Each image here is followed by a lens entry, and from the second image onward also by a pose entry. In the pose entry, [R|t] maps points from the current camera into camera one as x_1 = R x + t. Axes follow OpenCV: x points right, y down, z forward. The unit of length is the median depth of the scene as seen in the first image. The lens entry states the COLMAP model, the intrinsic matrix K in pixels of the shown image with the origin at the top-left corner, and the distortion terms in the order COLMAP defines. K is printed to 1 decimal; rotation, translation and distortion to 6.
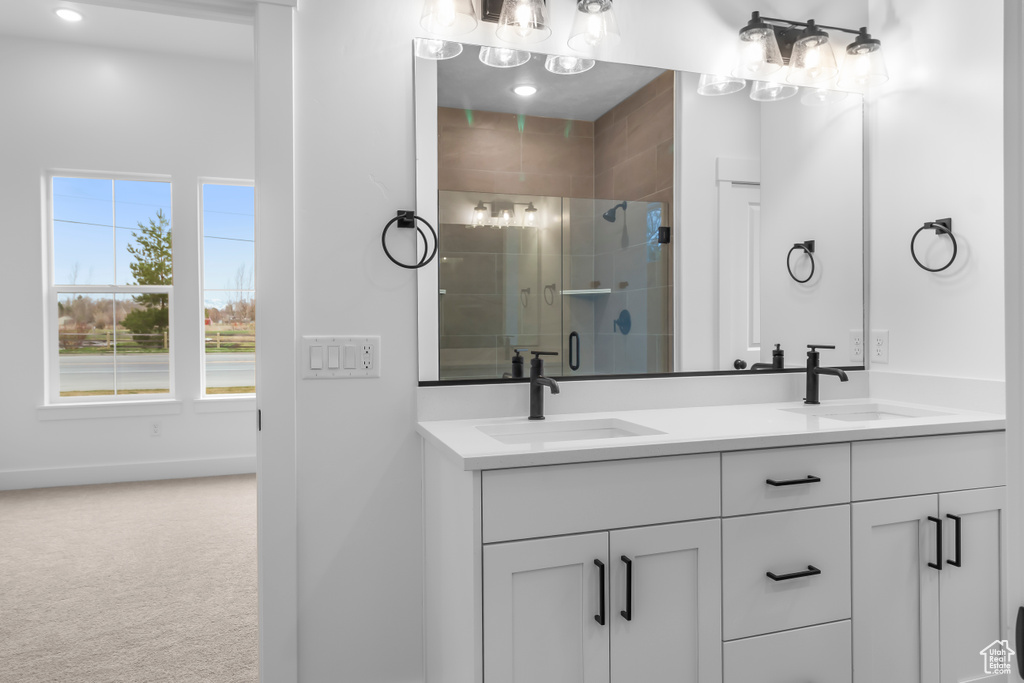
lens RADIAL K [[674.3, 0, 508.8], [0, 674.3, 330.3], [0, 0, 1]] dist [0.006655, -0.000394]
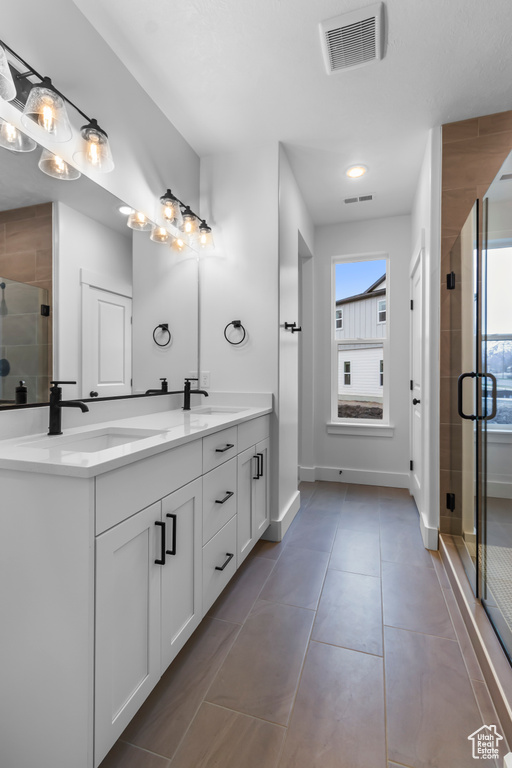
lens RADIAL K [[361.3, 0, 252.3], [0, 361.3, 377.4], [0, 0, 1]] dist [0.005489, 0.001361]
pose [[0.601308, 0.003646, 0.799009, -0.258185], [0.000526, 0.999988, -0.004959, 0.025081], [-0.799017, 0.003402, 0.601298, 0.260622]]
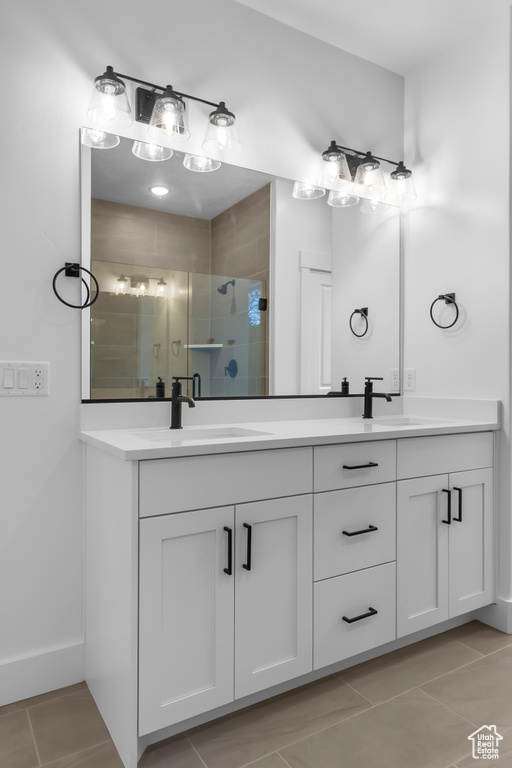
lens RADIAL K [[505.7, 0, 256.2], [0, 505.7, 379.8], [0, 0, 1]] dist [0.006655, -0.000394]
pose [[0.973324, 0.010505, 0.229193, -0.030594], [-0.008426, 0.999914, -0.010048, 0.041827], [-0.229279, 0.007848, 0.973329, 0.007516]]
